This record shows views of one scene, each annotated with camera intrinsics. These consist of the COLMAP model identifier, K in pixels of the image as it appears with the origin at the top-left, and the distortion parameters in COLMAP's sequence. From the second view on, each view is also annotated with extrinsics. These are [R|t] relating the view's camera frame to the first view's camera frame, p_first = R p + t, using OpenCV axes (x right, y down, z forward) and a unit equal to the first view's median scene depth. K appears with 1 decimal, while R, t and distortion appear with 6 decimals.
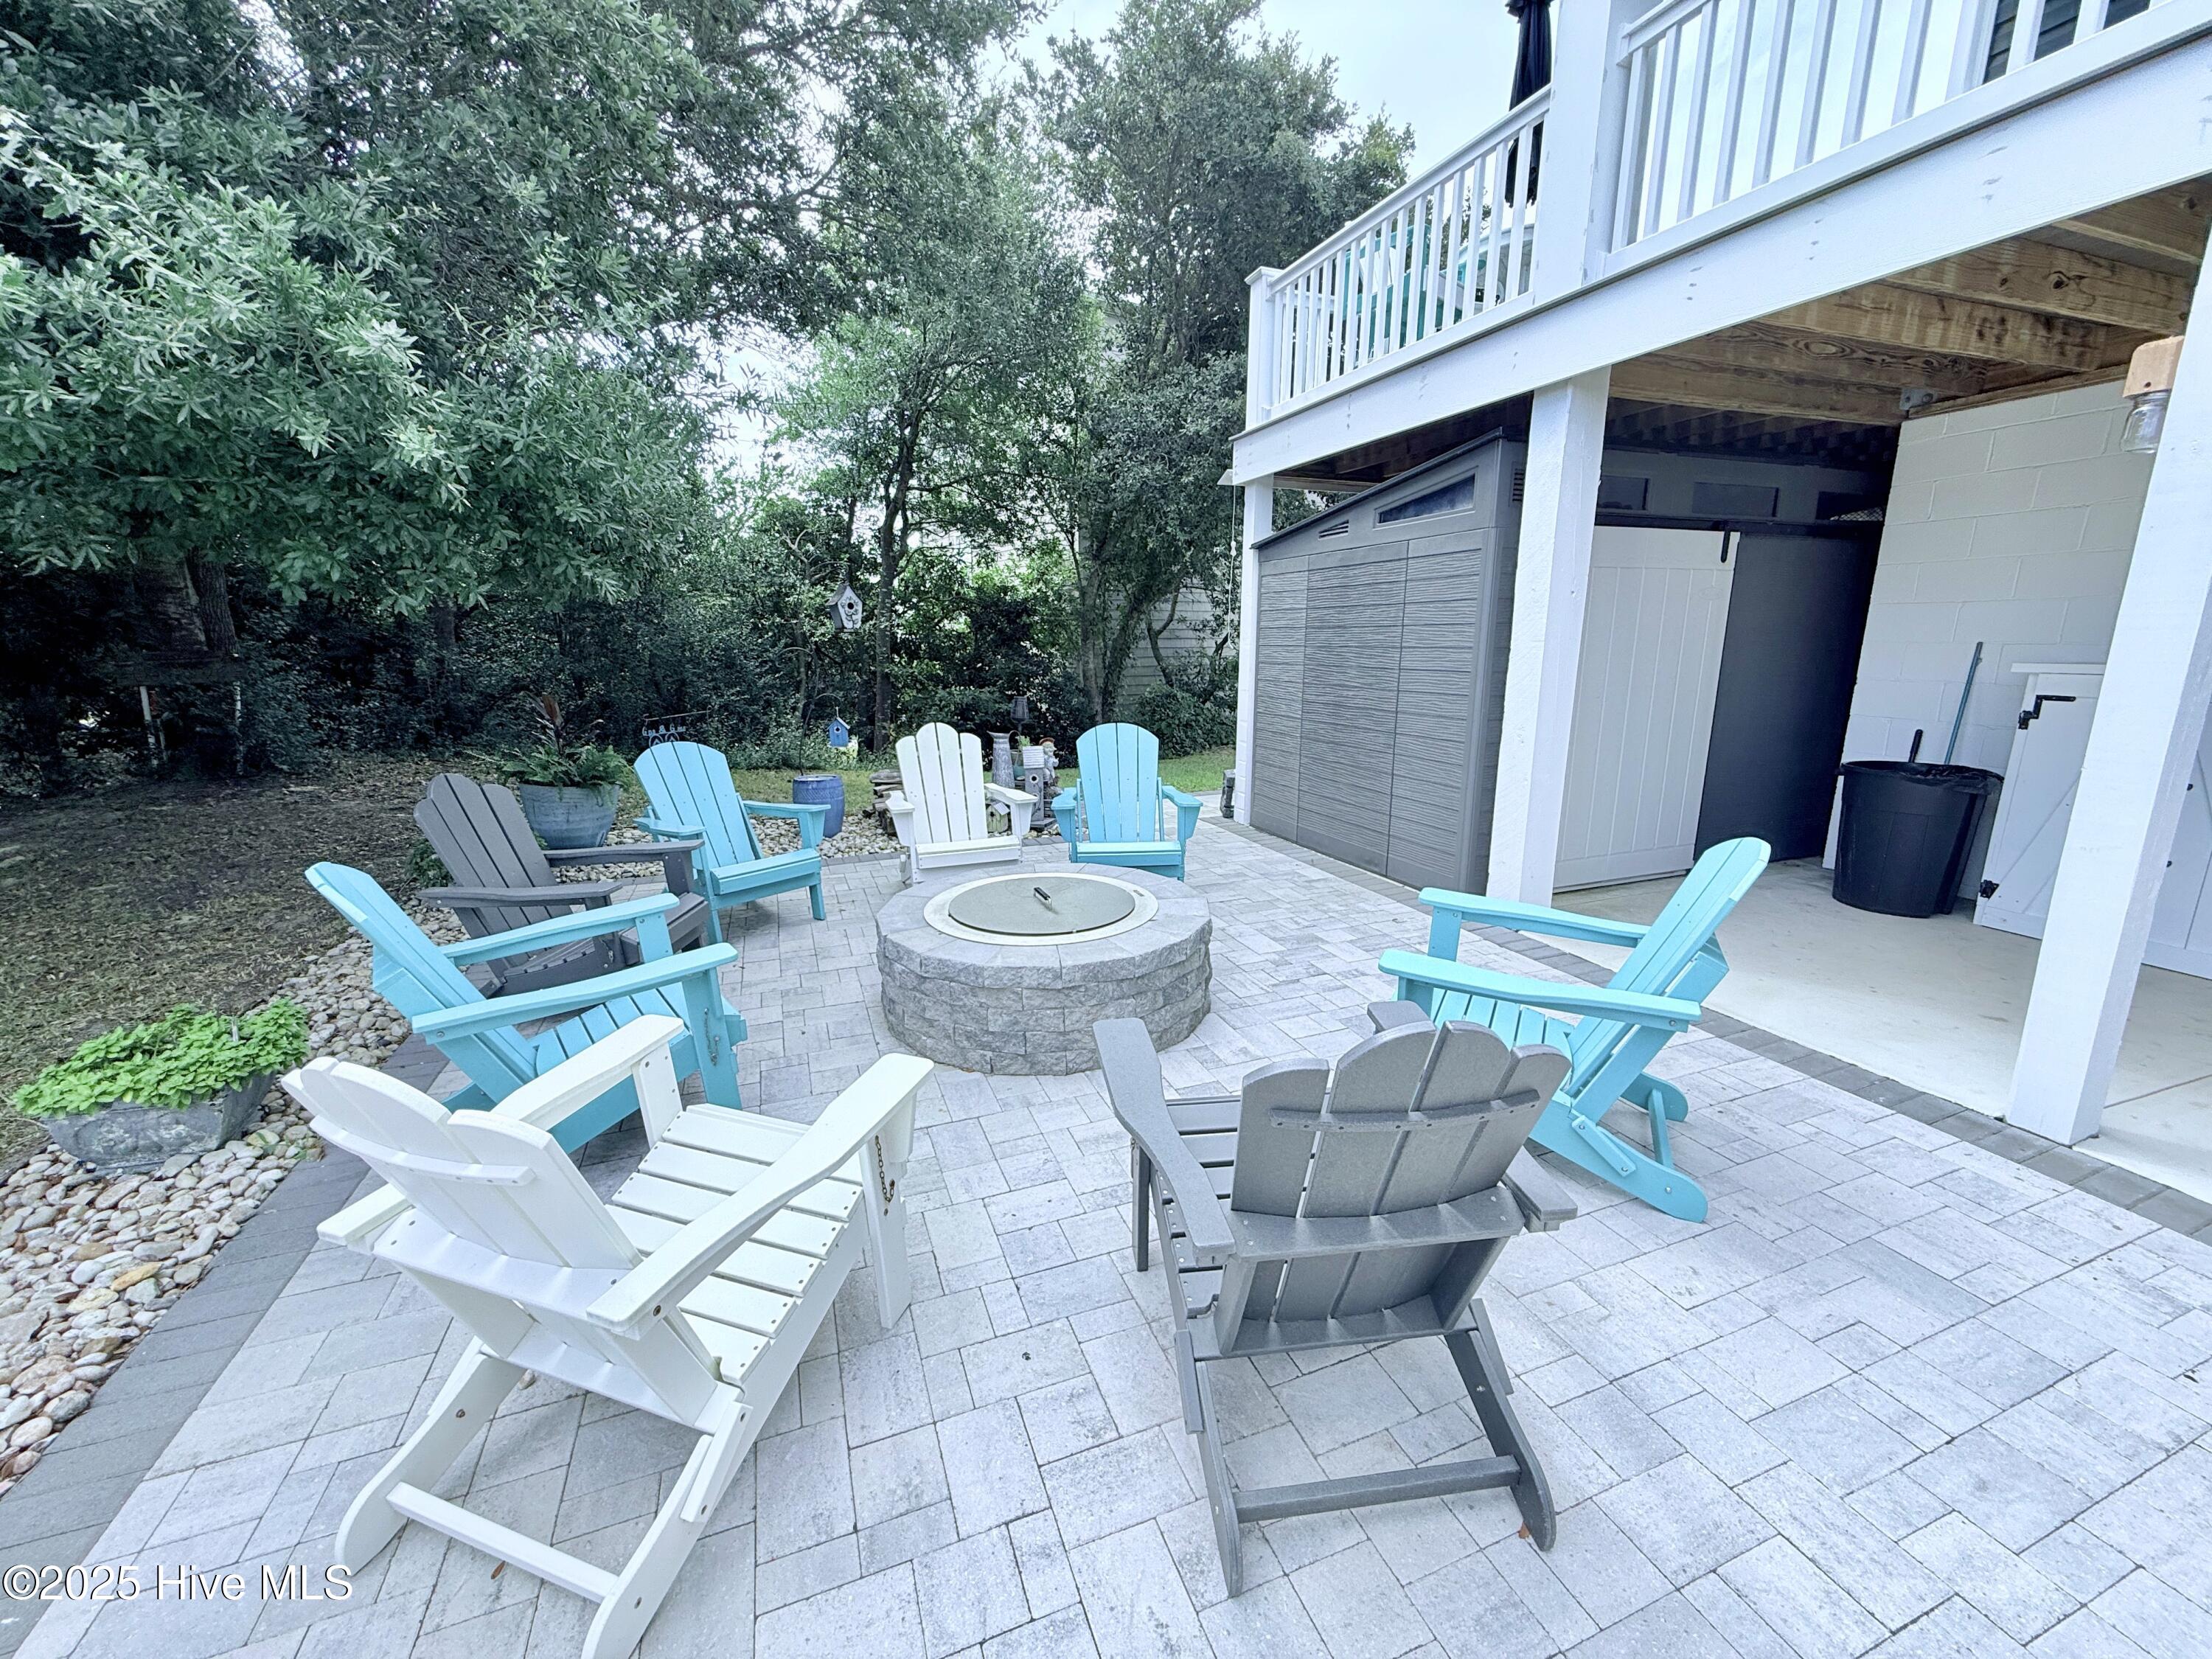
lens RADIAL K [[879.0, 0, 1100.0], [0, 879.0, 826.1], [0, 0, 1]] dist [0.000284, -0.000018]
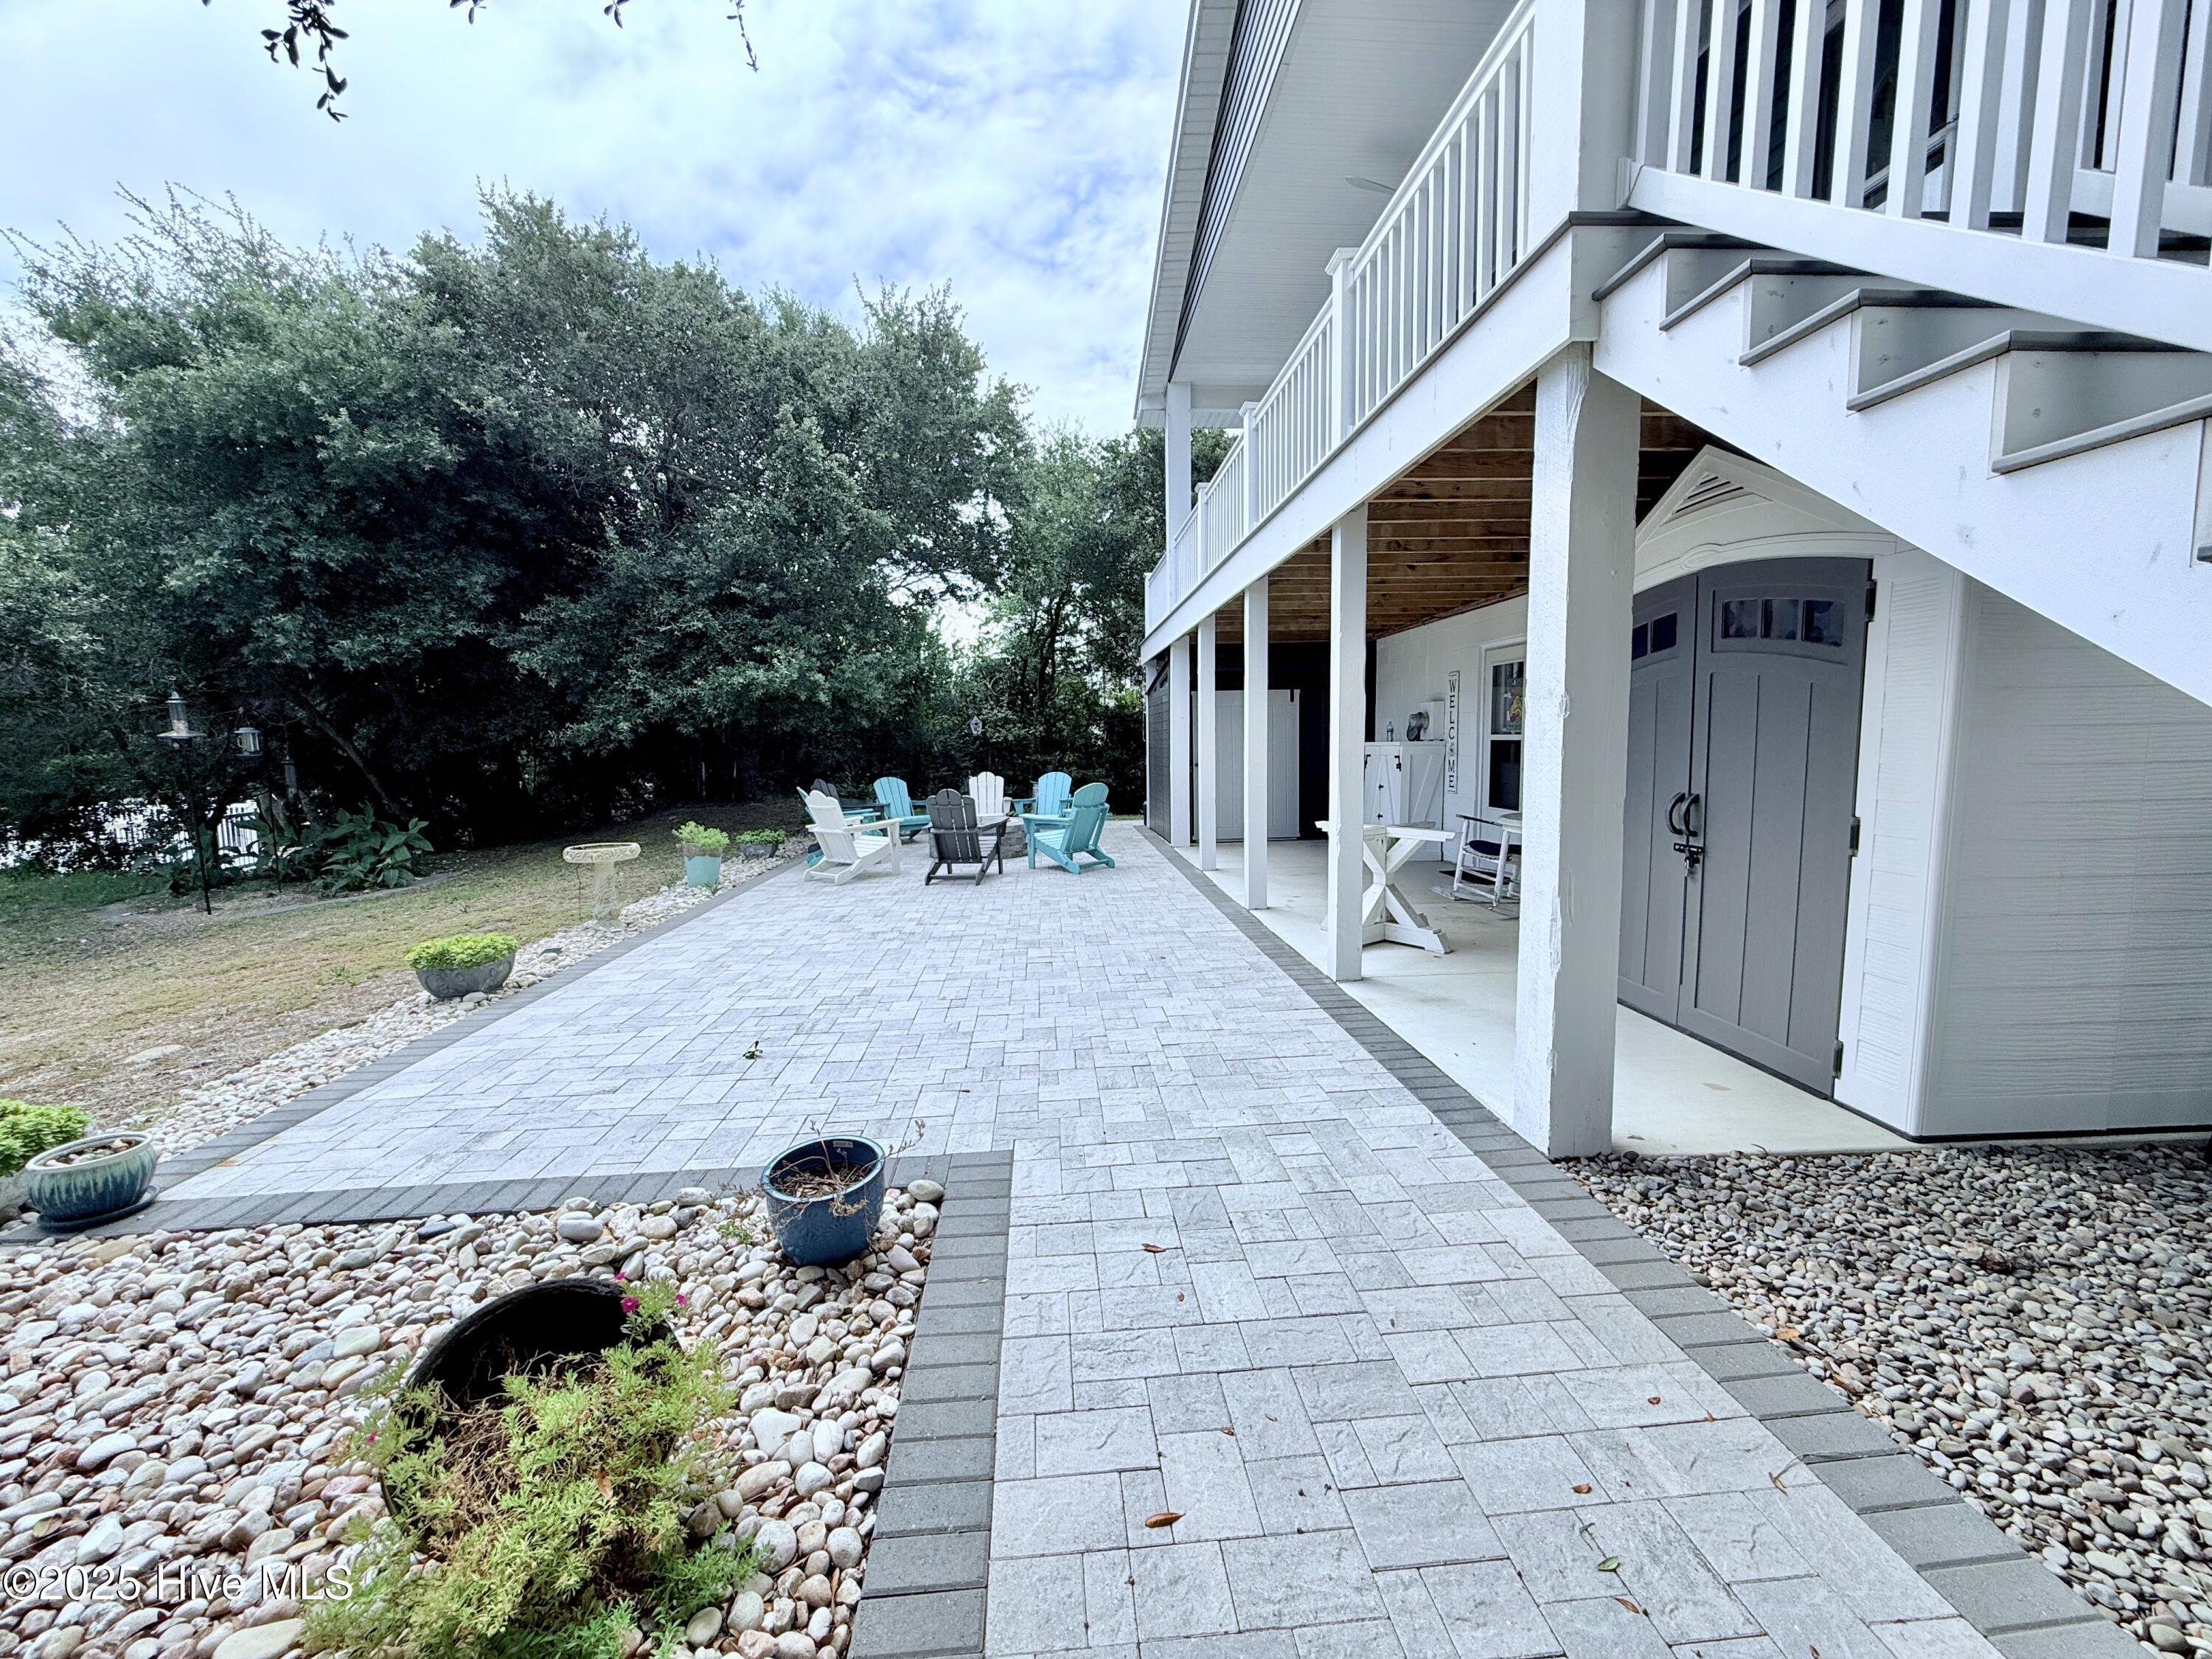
lens RADIAL K [[868.5, 0, 1106.0], [0, 868.5, 829.5], [0, 0, 1]] dist [0.003139, 0.000154]
pose [[0.959661, 0.023139, -0.280208, 0.877212], [-0.052998, 0.993629, -0.099458, 0.284027], [0.276121, 0.110297, 0.954773, -1.294375]]
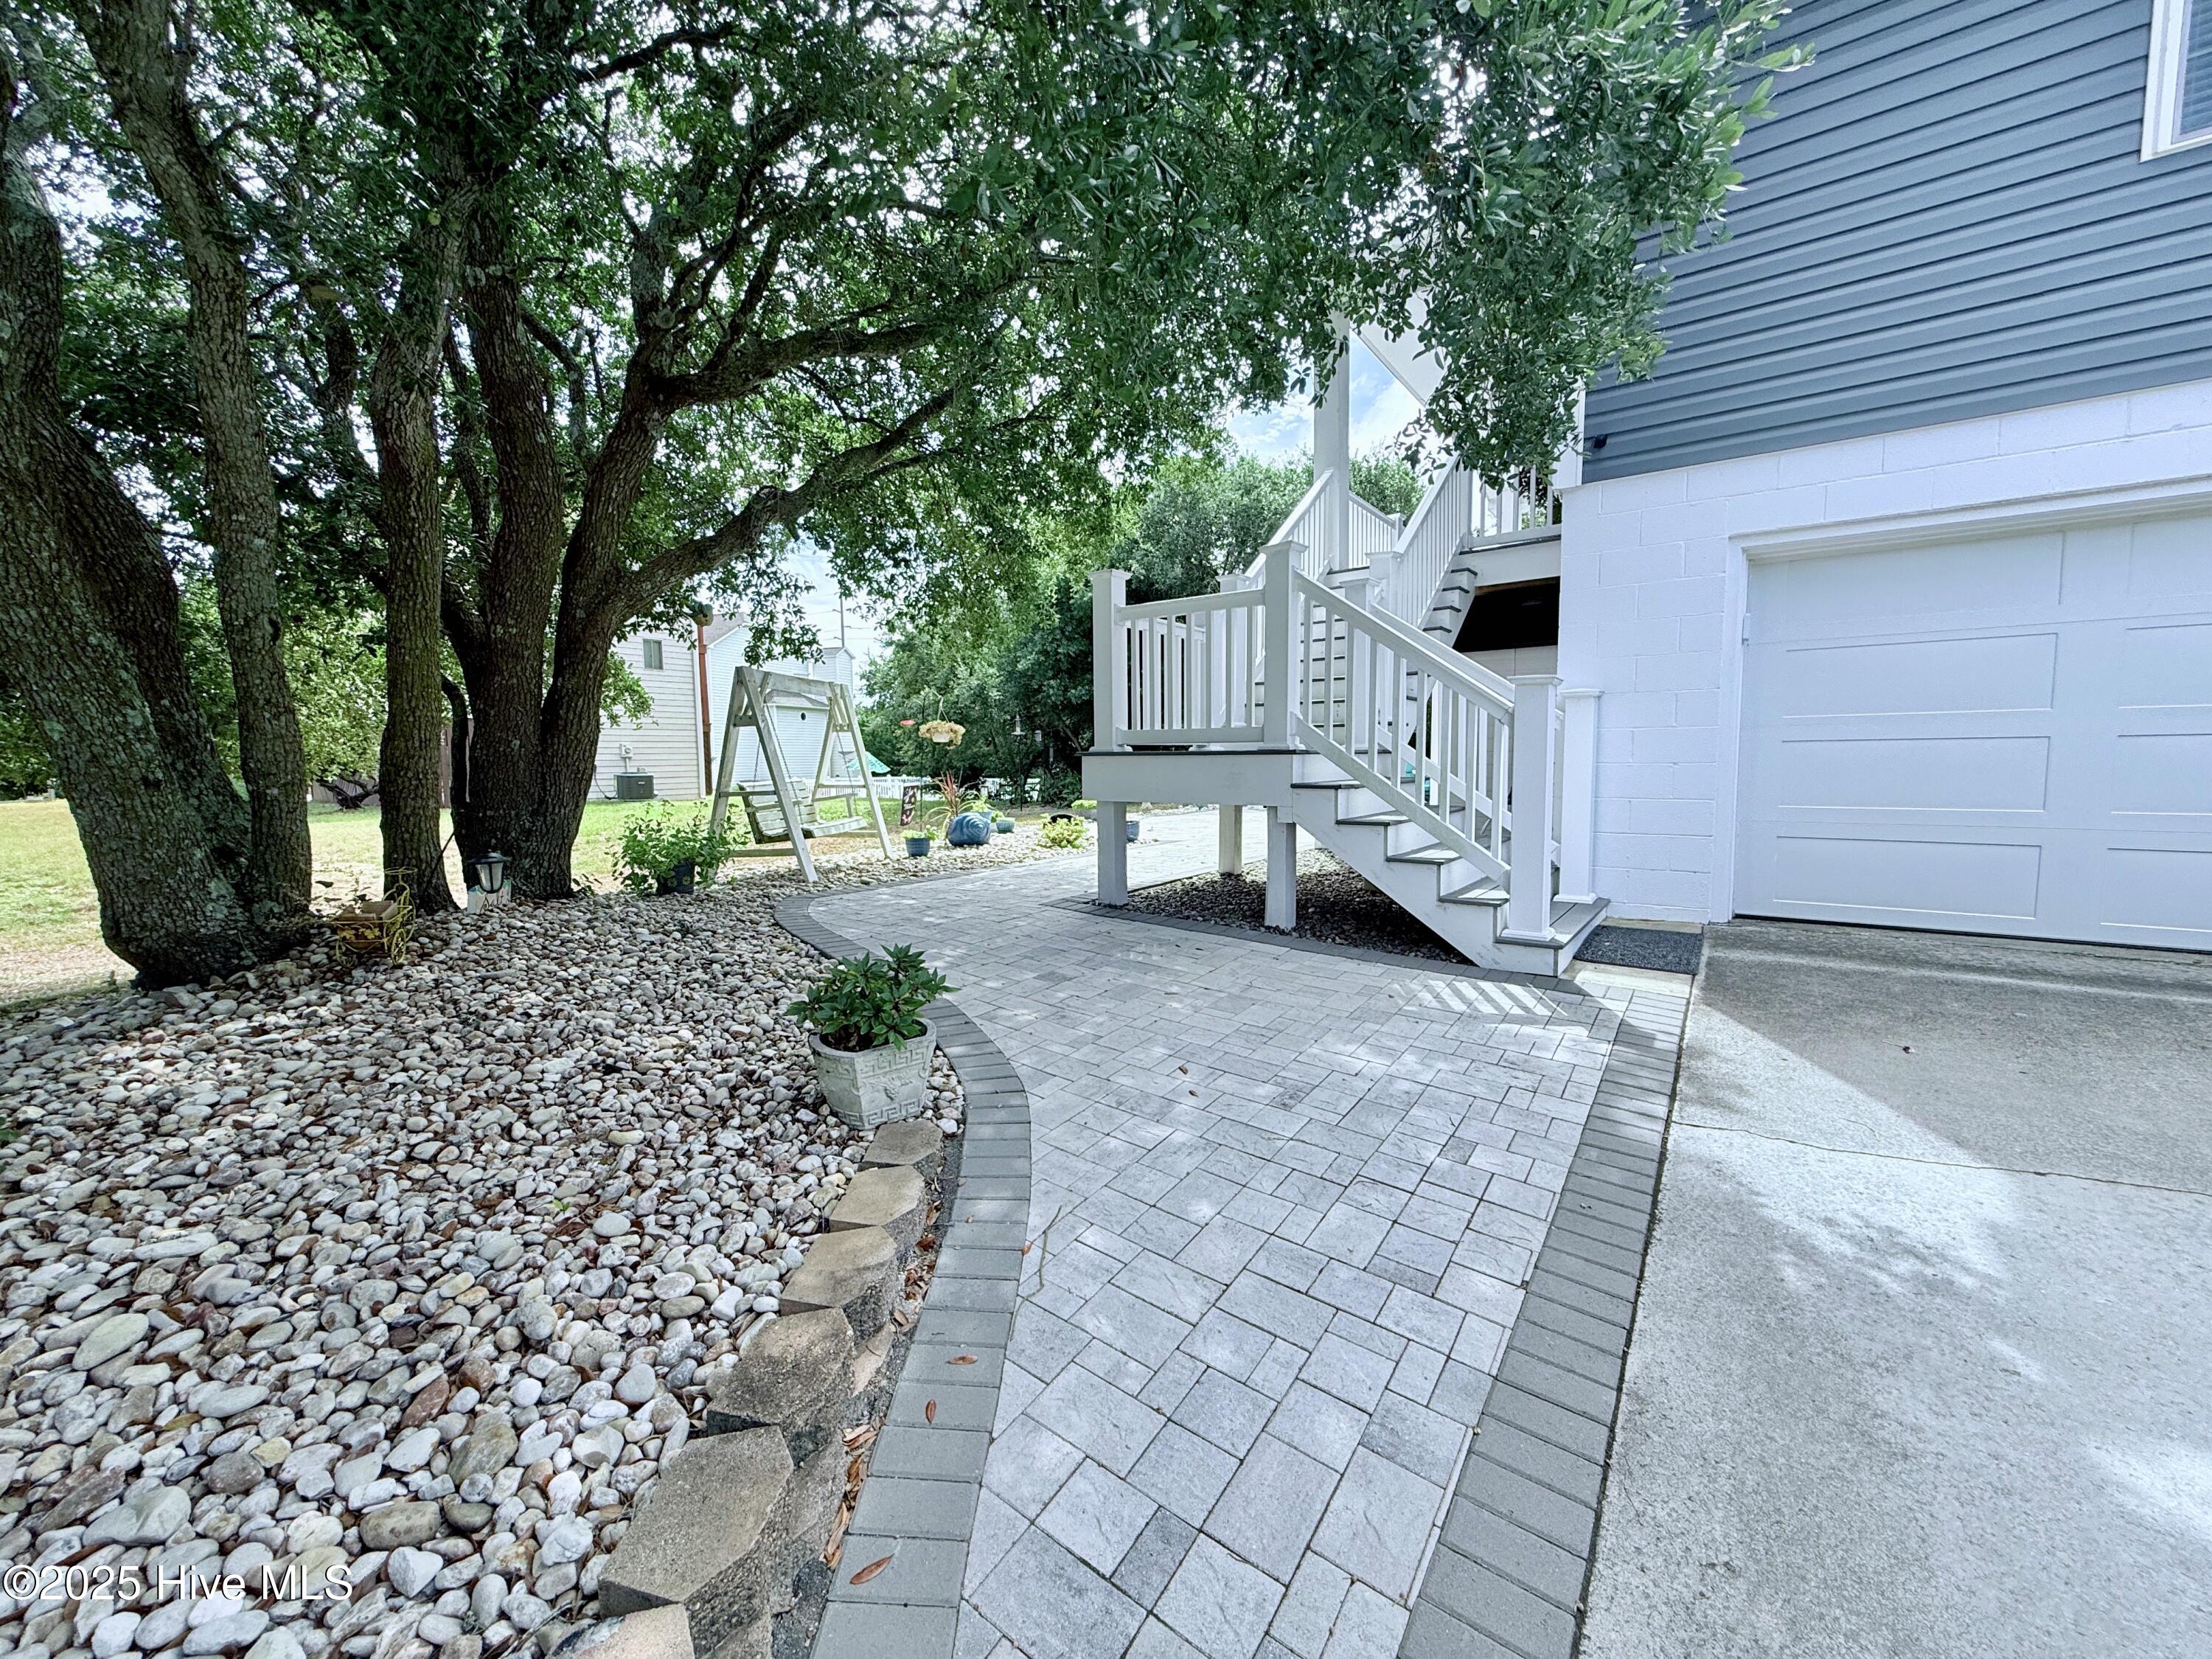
lens RADIAL K [[879.0, 0, 1100.0], [0, 879.0, 826.1], [0, 0, 1]] dist [0.000284, -0.000018]
pose [[0.545684, 0.070000, -0.835063, 2.395807], [-0.175561, 0.983940, -0.032243, 0.530646], [0.819395, 0.164199, 0.549209, -2.094247]]
